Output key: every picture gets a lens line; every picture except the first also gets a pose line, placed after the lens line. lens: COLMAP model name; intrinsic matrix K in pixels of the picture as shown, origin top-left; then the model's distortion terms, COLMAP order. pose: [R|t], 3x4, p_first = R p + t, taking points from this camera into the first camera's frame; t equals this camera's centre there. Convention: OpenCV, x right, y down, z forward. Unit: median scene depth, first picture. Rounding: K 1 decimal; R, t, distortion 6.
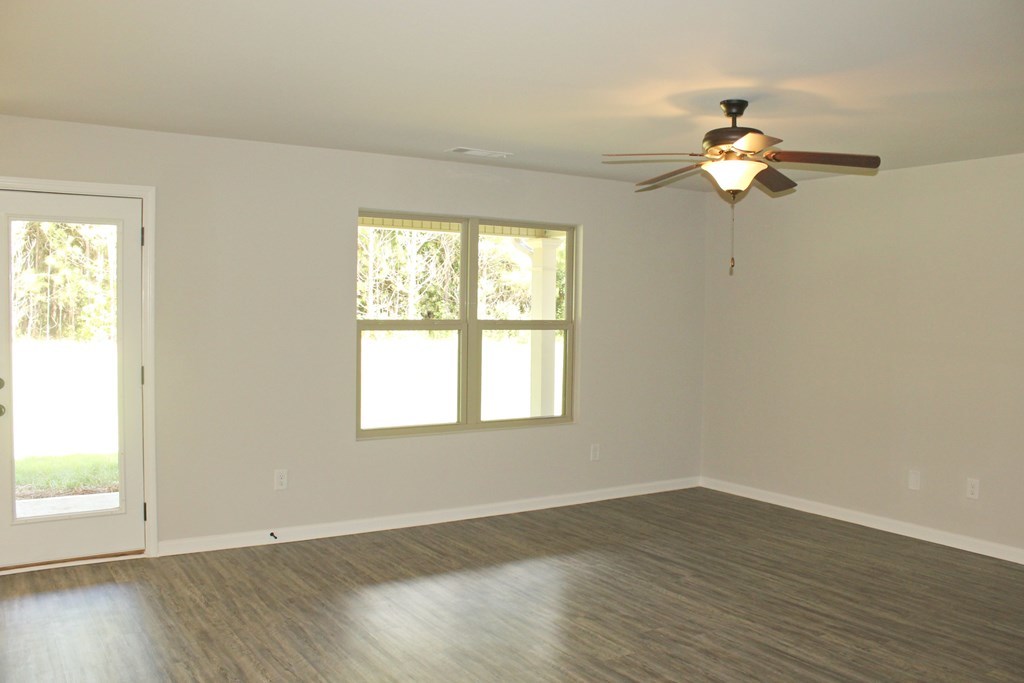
lens RADIAL K [[869.1, 0, 474.1], [0, 869.1, 352.1], [0, 0, 1]] dist [-0.146611, 0.122151]
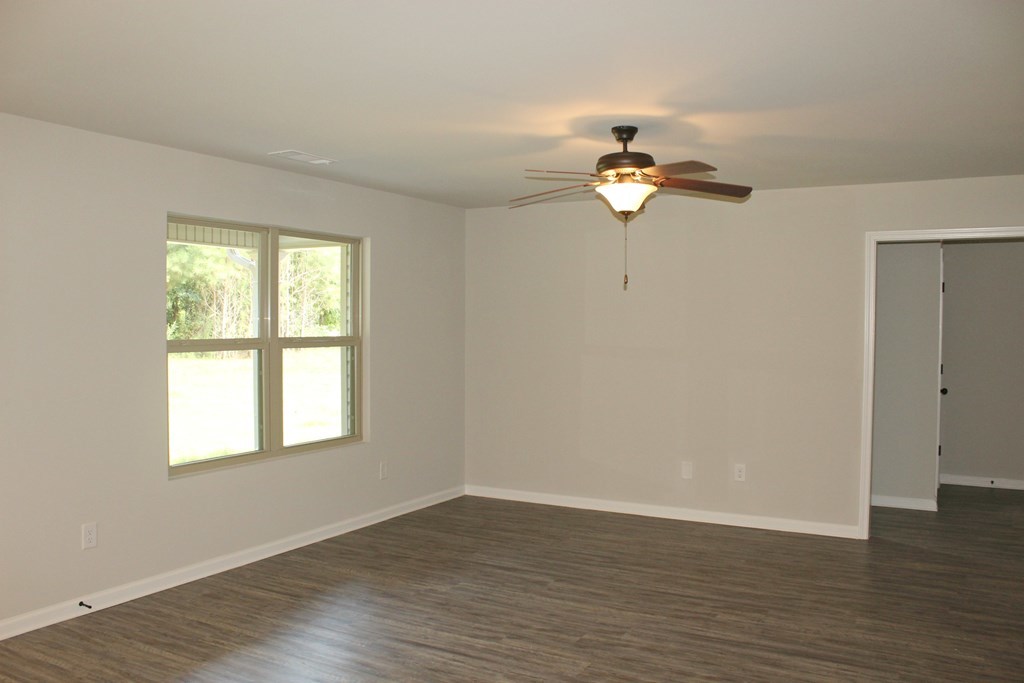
lens RADIAL K [[854.7, 0, 512.0], [0, 854.7, 341.5], [0, 0, 1]] dist [-0.138103, 0.119803]
pose [[0.881443, -0.021364, 0.471808, -0.265351], [0.034368, 0.999229, -0.018962, -0.009414], [-0.471039, 0.032930, 0.881498, 0.114745]]
